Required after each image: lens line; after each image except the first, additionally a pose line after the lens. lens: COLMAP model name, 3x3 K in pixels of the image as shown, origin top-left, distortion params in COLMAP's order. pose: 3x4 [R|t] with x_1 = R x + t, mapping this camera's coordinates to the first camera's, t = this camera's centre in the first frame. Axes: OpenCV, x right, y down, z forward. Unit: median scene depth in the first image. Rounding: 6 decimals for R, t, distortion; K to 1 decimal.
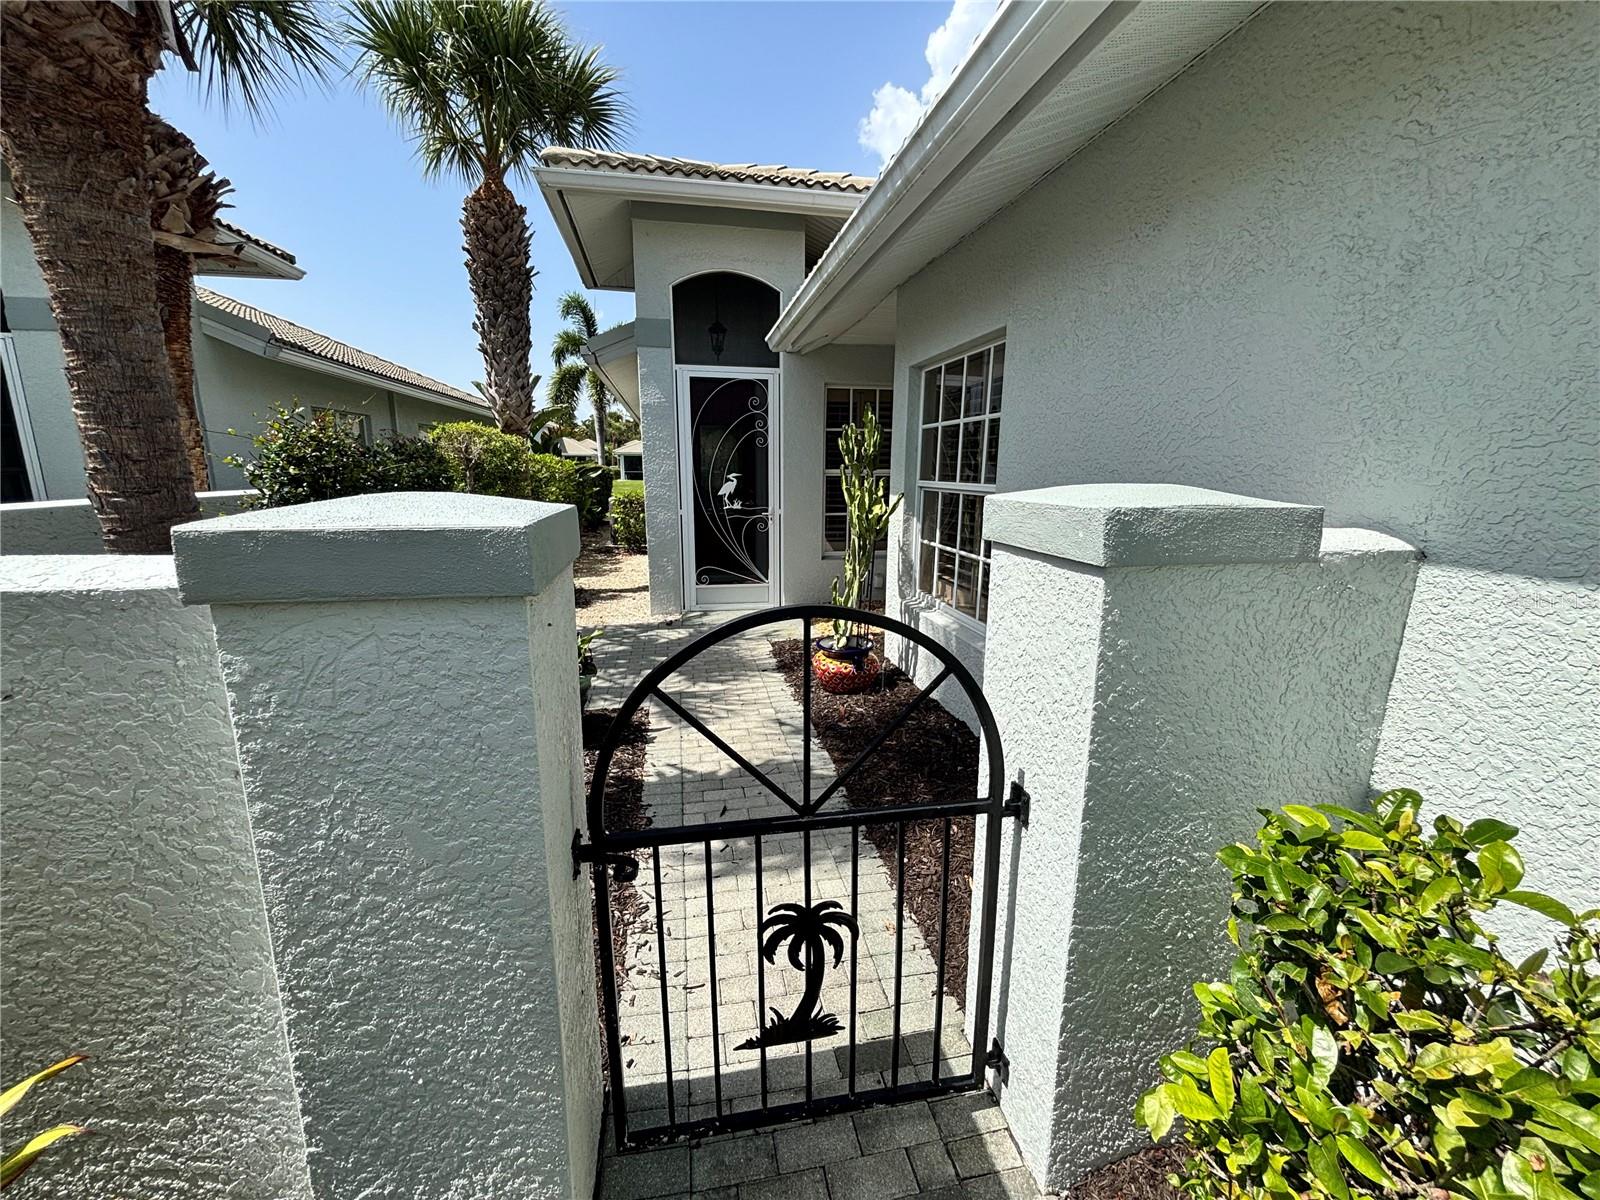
lens RADIAL K [[648.3, 0, 802.6], [0, 648.3, 599.8], [0, 0, 1]] dist [0.000984, 0.000166]
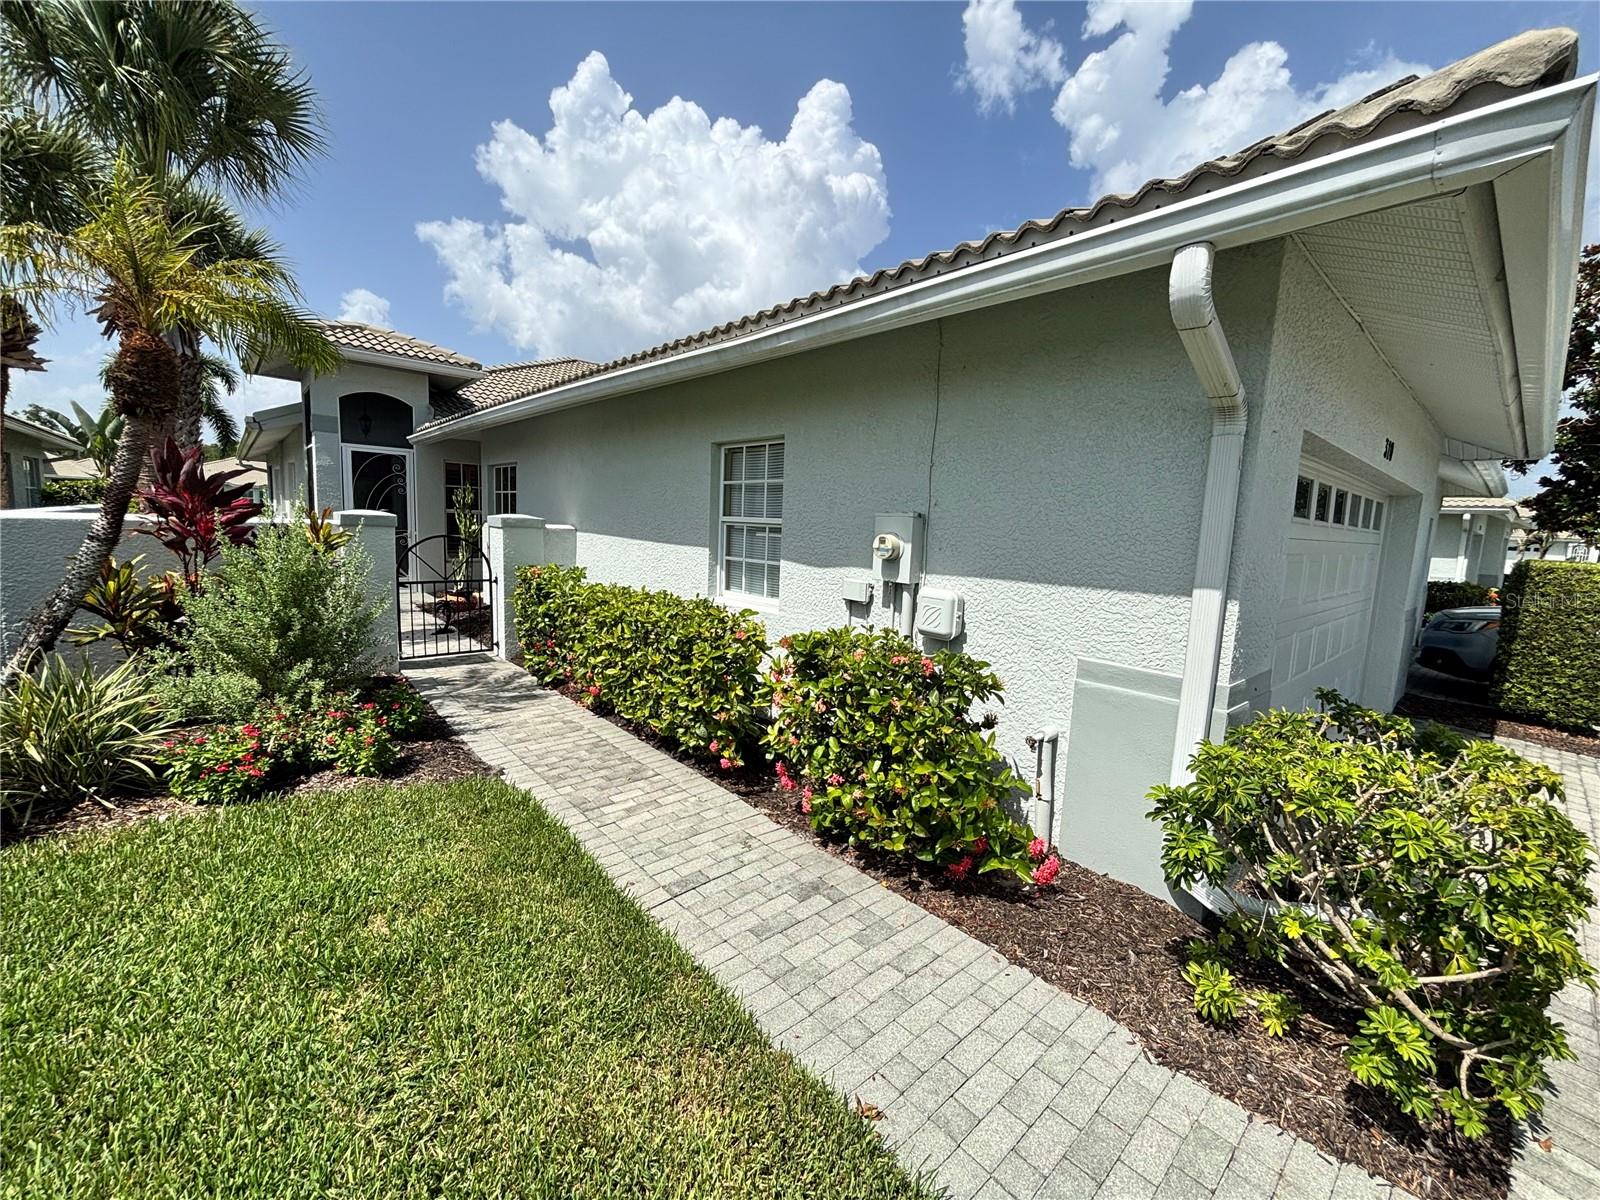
lens RADIAL K [[648.3, 0, 799.4], [0, 648.3, 595.5], [0, 0, 1]] dist [0.000984, 0.000166]
pose [[0.865655, -0.032800, 0.499565, -0.026297], [0.068267, 0.996265, -0.052881, 0.211723], [-0.495964, 0.079881, 0.864661, -1.077365]]
